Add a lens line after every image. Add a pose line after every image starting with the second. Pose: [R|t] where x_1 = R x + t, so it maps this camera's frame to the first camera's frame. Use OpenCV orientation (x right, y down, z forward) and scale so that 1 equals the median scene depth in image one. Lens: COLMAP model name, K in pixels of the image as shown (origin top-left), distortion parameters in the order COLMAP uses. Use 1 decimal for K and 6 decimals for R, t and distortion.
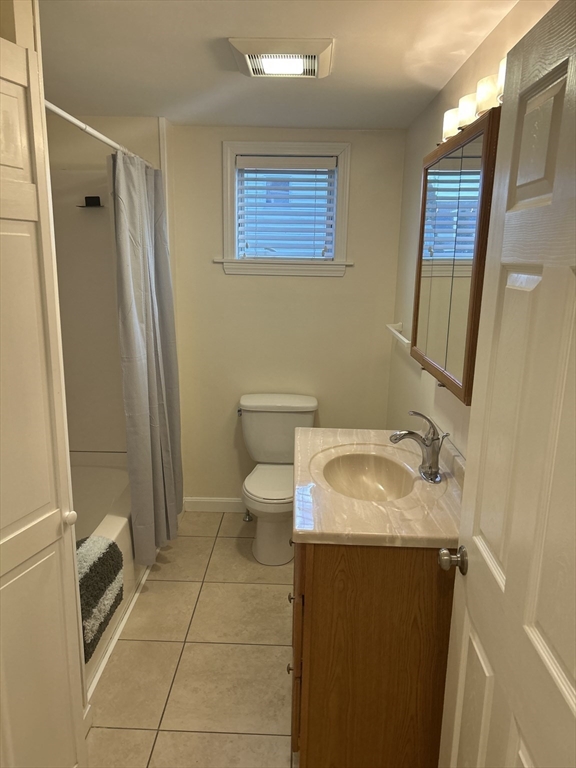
lens RADIAL K [[577.8, 0, 280.0], [0, 577.8, 391.4], [0, 0, 1]] dist [0.064702, -0.073539]
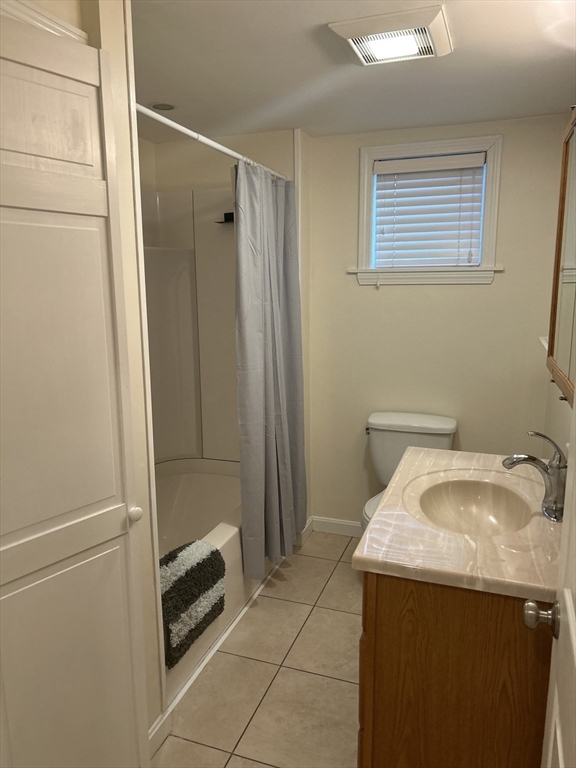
lens RADIAL K [[576.9, 0, 278.8], [0, 576.9, 393.0], [0, 0, 1]] dist [0.056370, -0.061374]
pose [[0.948346, 0.035834, -0.315208, 0.127676], [-0.049697, 0.998114, -0.036050, 0.024520], [0.313321, 0.049853, 0.948338, 0.090540]]
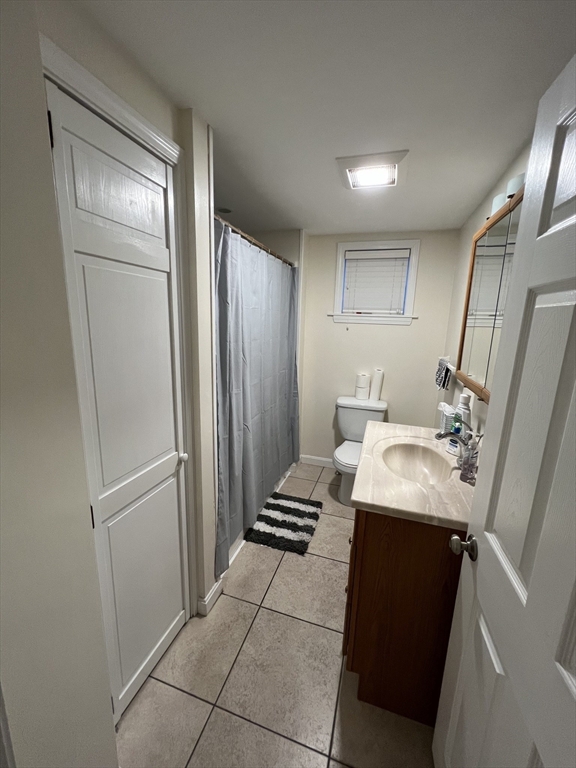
lens RADIAL K [[311.1, 0, 288.0], [0, 311.1, 384.0], [0, 0, 1]] dist [0.002150, 0.000168]
pose [[0.961703, 0.068363, -0.265430, 0.038874], [-0.077220, 0.996747, -0.023066, 0.002982], [0.262990, 0.042679, 0.963854, 0.178735]]
